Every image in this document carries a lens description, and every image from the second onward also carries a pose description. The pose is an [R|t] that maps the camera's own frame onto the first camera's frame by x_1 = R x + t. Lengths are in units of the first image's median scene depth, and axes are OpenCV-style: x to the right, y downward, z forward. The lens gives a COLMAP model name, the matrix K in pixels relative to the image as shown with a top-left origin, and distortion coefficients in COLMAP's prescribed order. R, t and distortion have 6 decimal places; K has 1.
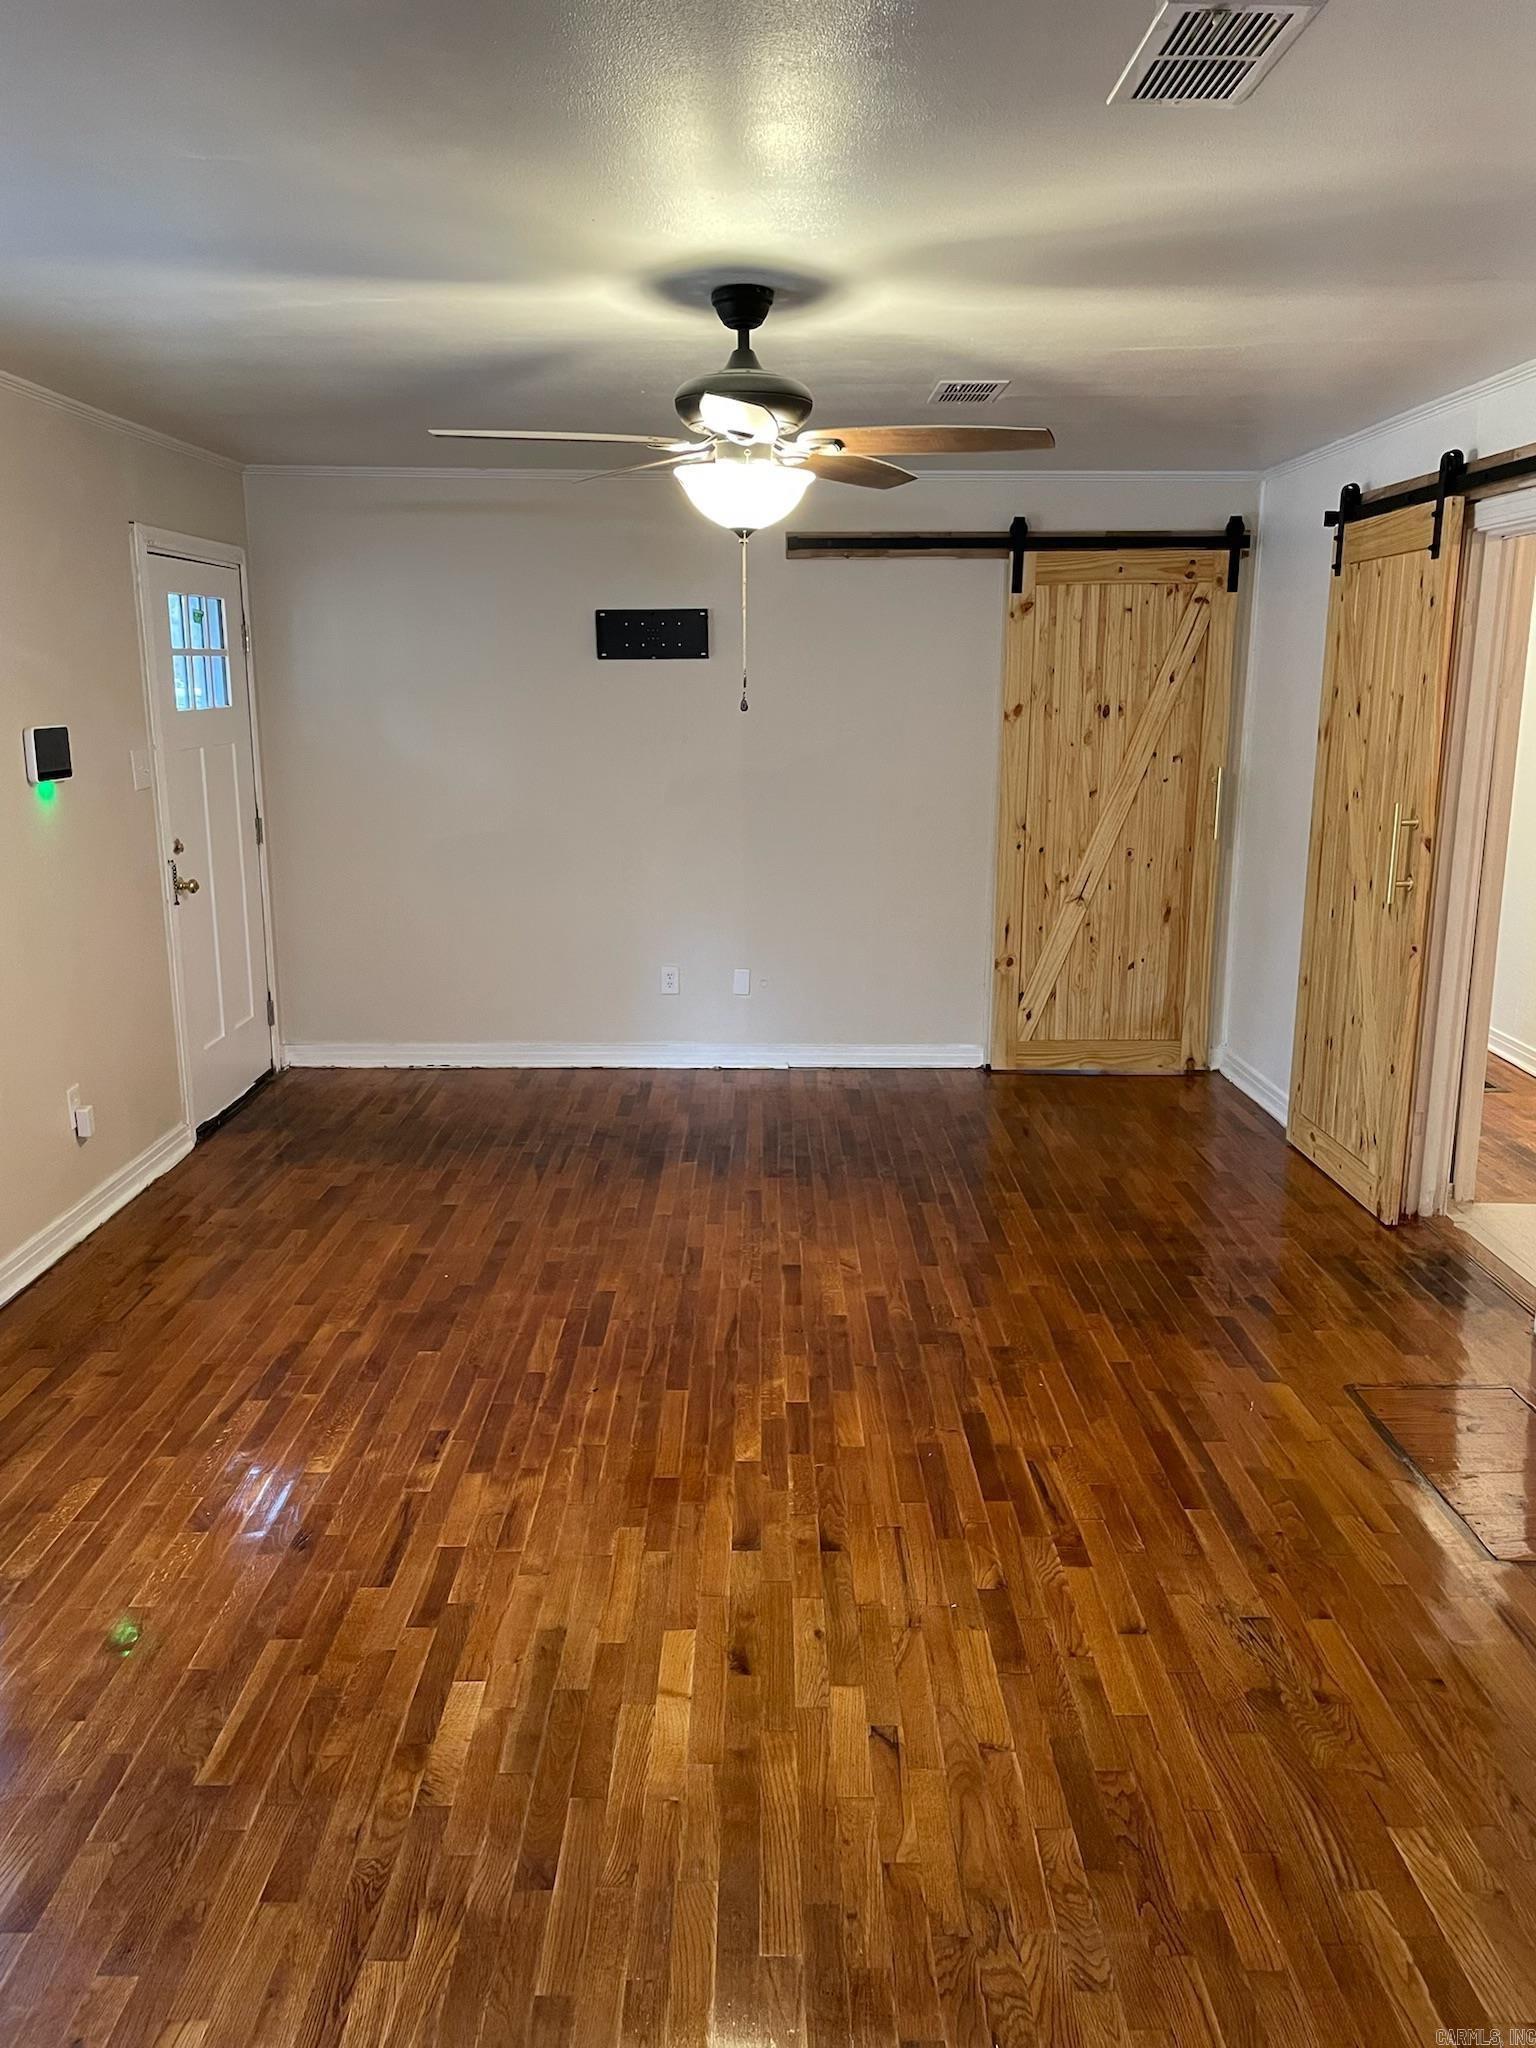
lens RADIAL K [[1569.1, 0, 770.0], [0, 1569.1, 1022.8], [0, 0, 1]] dist [0.042504, 0.004445]
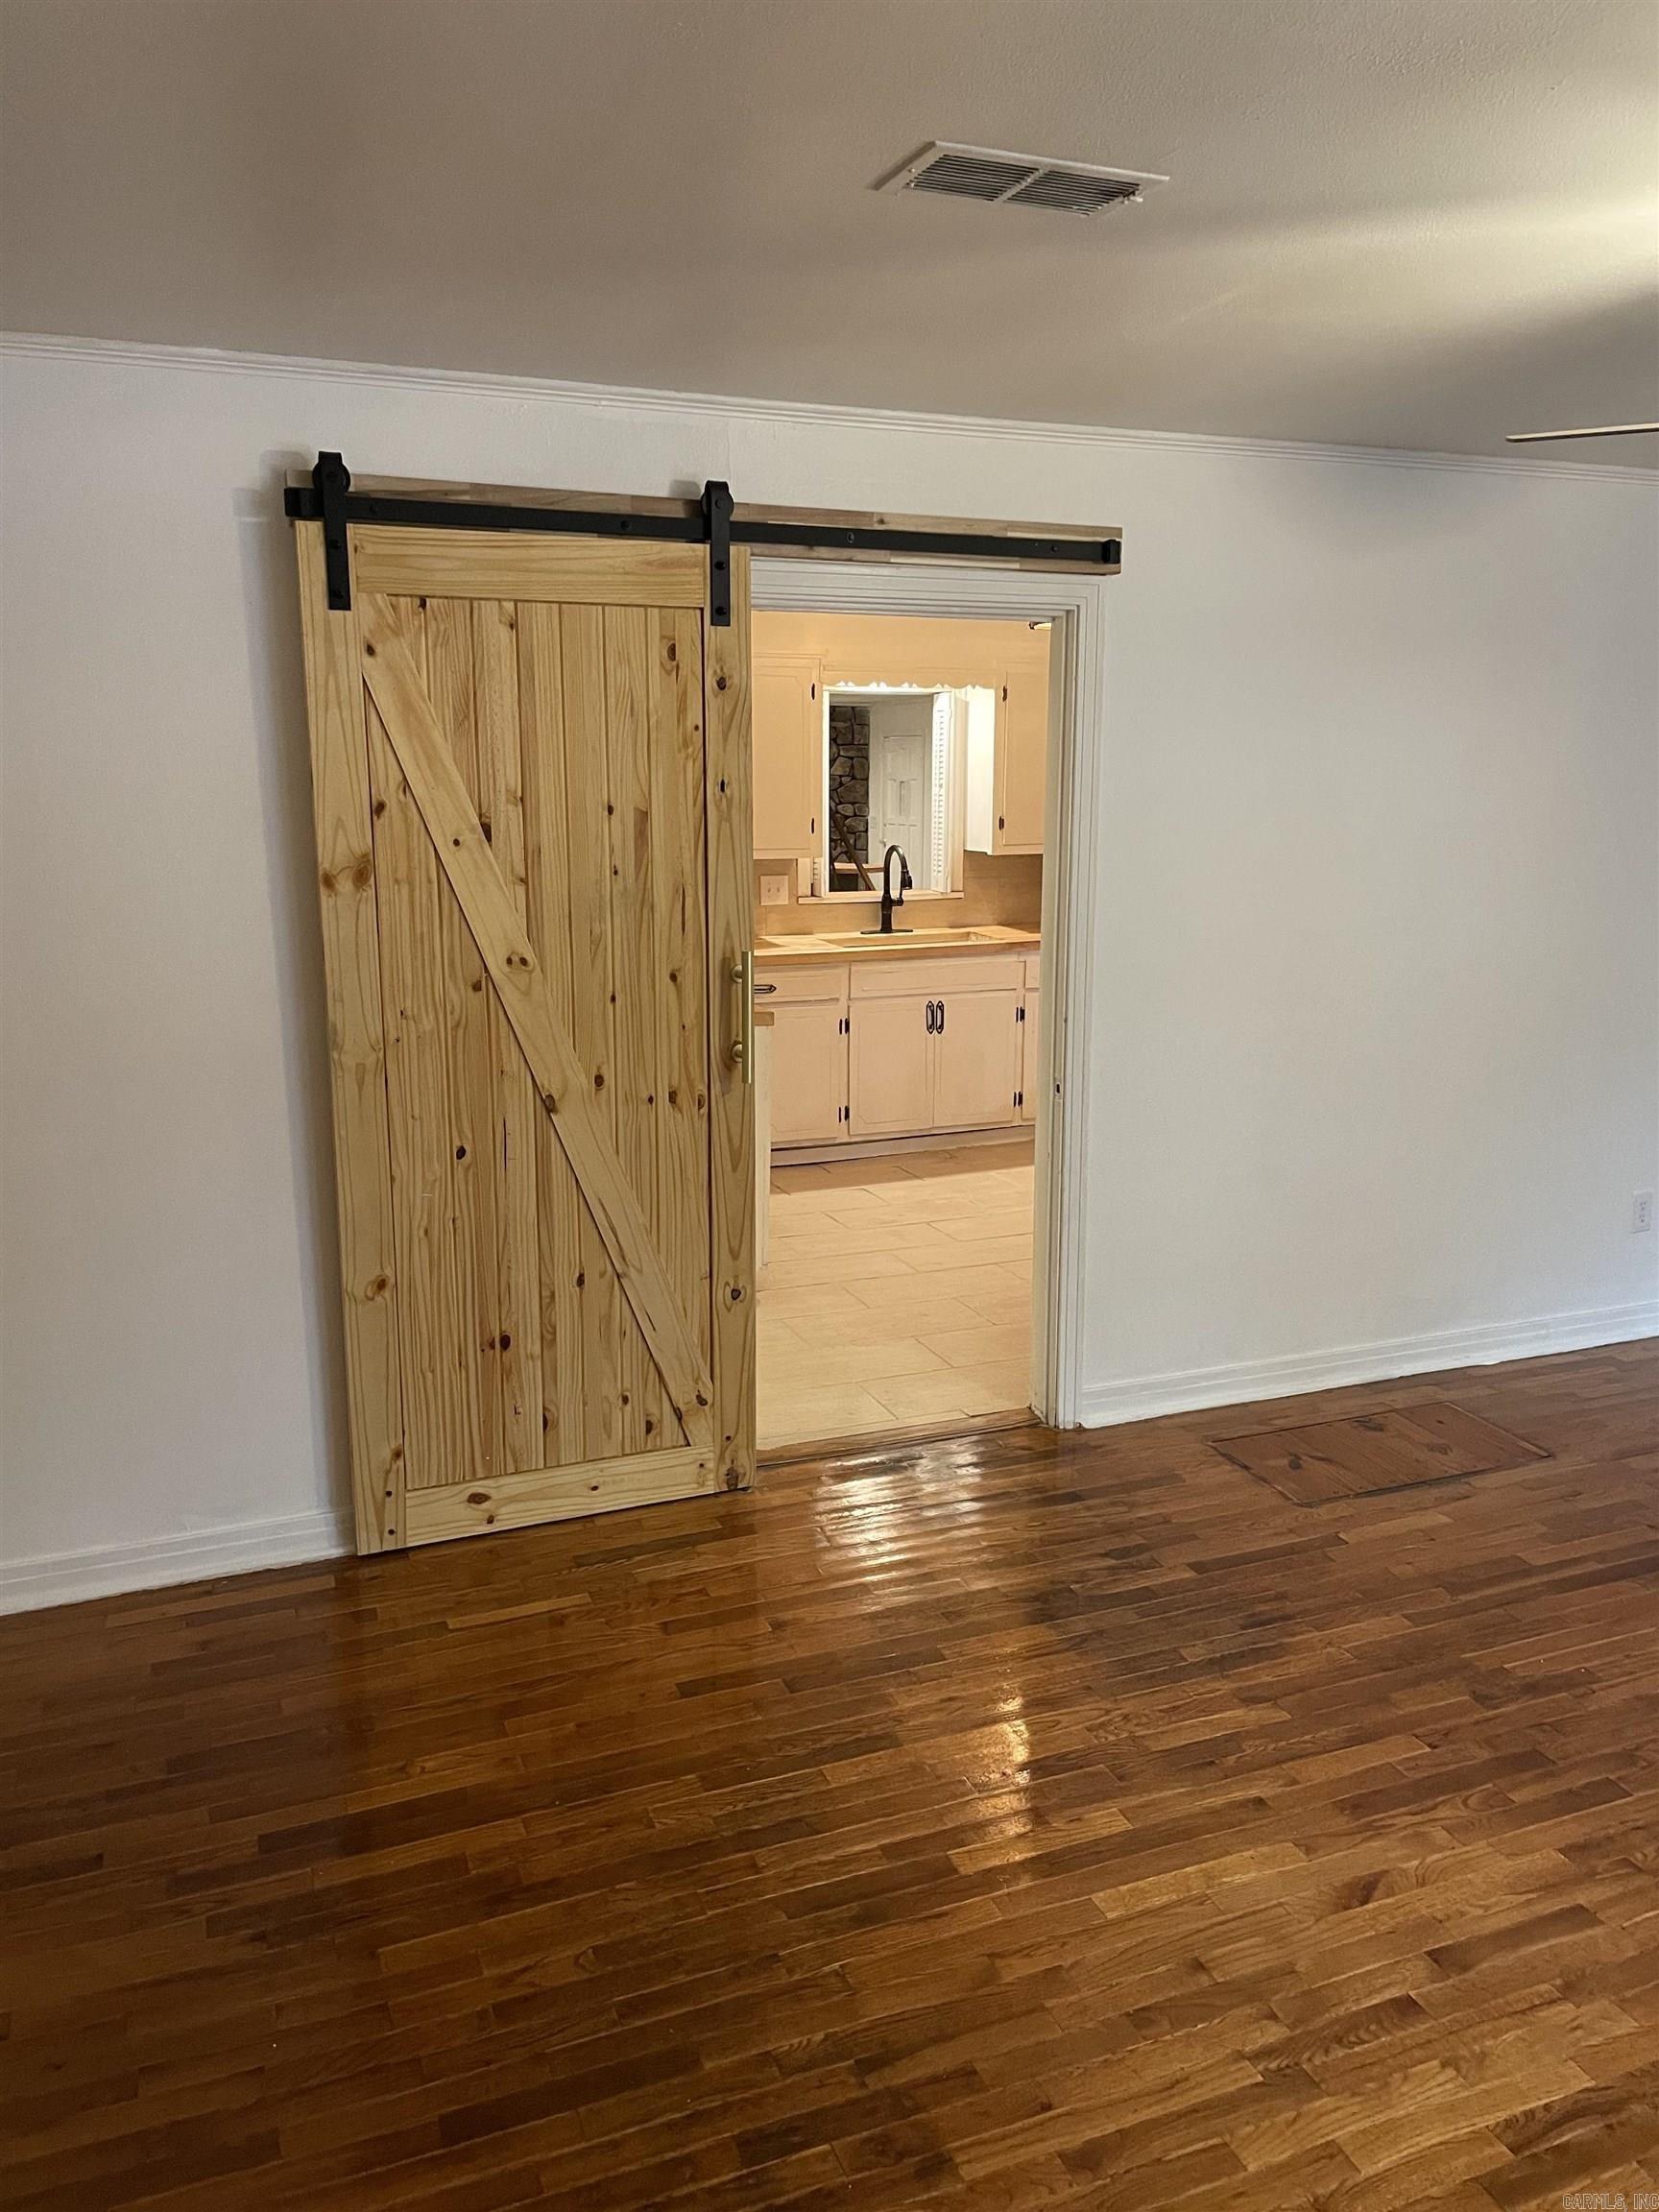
lens RADIAL K [[1694.7, 0, 830.9], [0, 1694.7, 1102.2], [0, 0, 1]] dist [0.042504, 0.004445]
pose [[-0.371867, -0.206834, 0.904950, -0.376944], [0.191506, 0.936797, 0.292808, -0.322305], [-0.908317, 0.282189, -0.308754, 1.323759]]
